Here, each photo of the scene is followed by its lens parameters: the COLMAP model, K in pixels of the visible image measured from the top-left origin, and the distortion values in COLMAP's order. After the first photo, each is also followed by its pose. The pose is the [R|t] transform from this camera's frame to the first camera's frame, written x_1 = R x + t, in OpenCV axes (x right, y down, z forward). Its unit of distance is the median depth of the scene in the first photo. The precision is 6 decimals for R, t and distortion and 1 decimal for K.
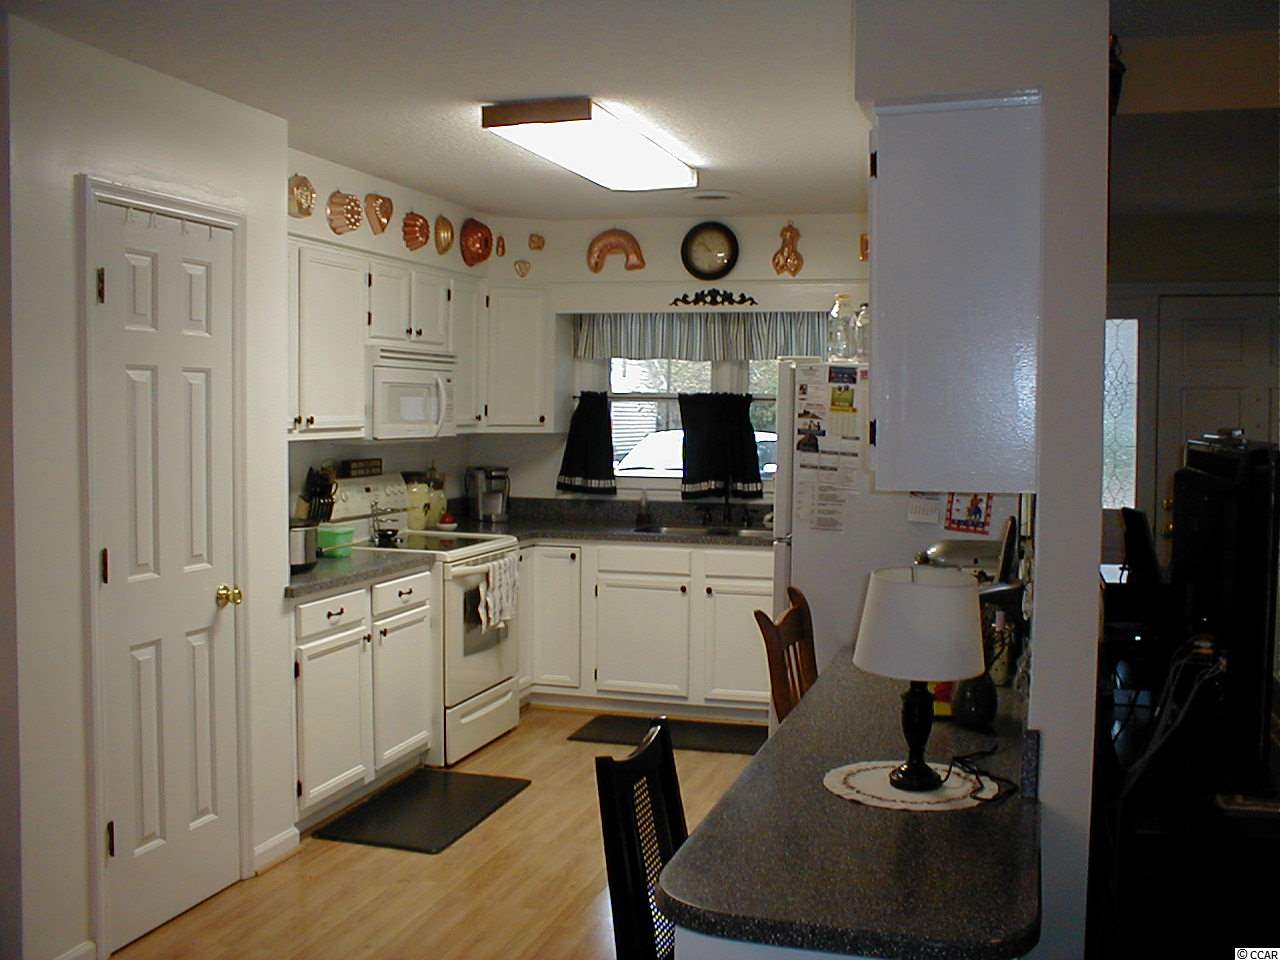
lens RADIAL K [[1342.6, 0, 635.5], [0, 1342.6, 478.3], [0, 0, 1]] dist [-0.060009, 0.000000]
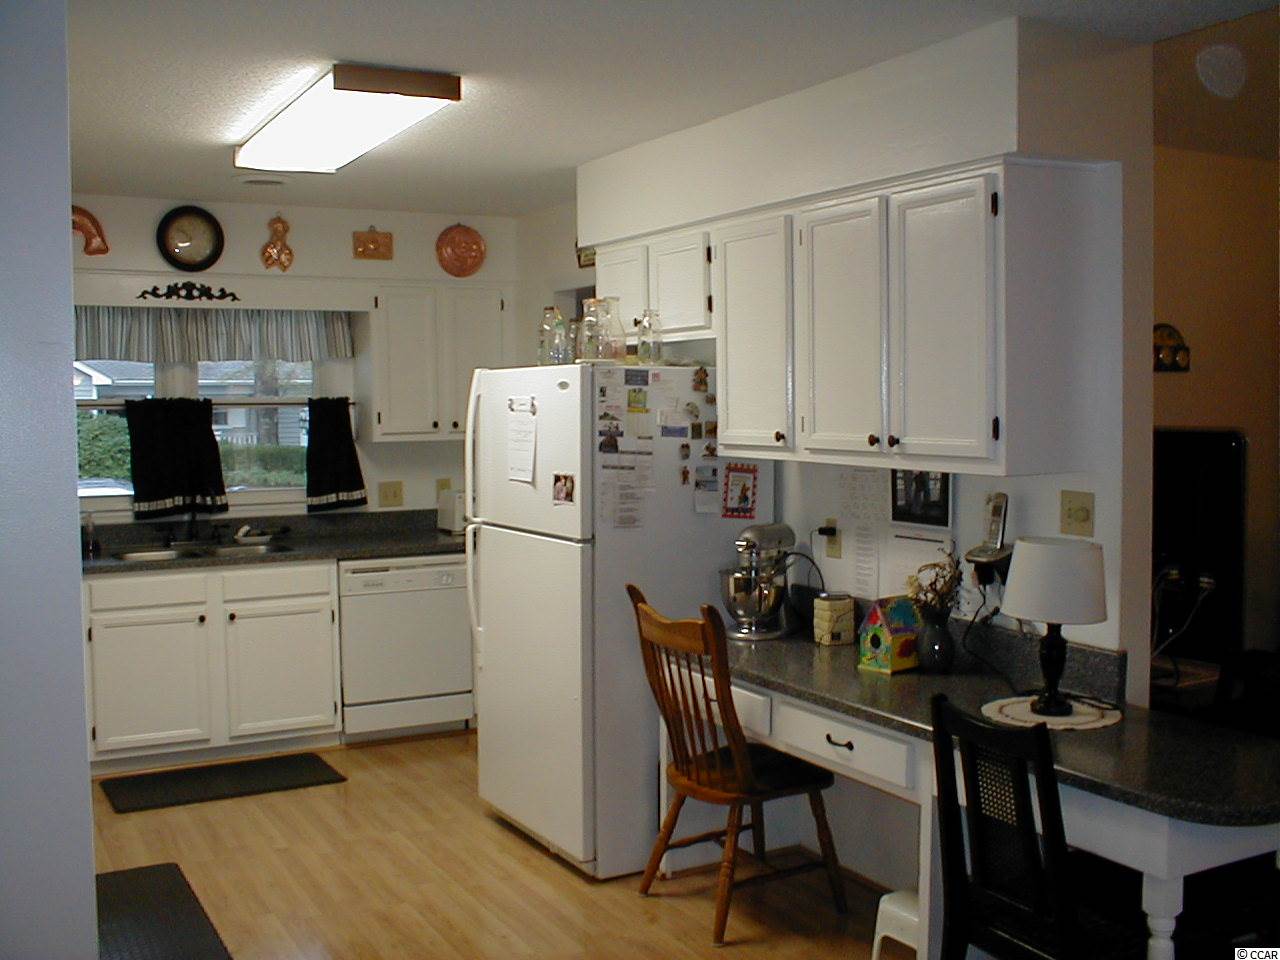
lens RADIAL K [[1342.6, 0, 635.8], [0, 1342.6, 480.6], [0, 0, 1]] dist [-0.060009, 0.000000]
pose [[0.706560, -0.058936, 0.705194, -0.491730], [0.056863, 0.998032, 0.026436, -0.020769], [-0.705365, 0.021421, 0.708521, 0.220935]]
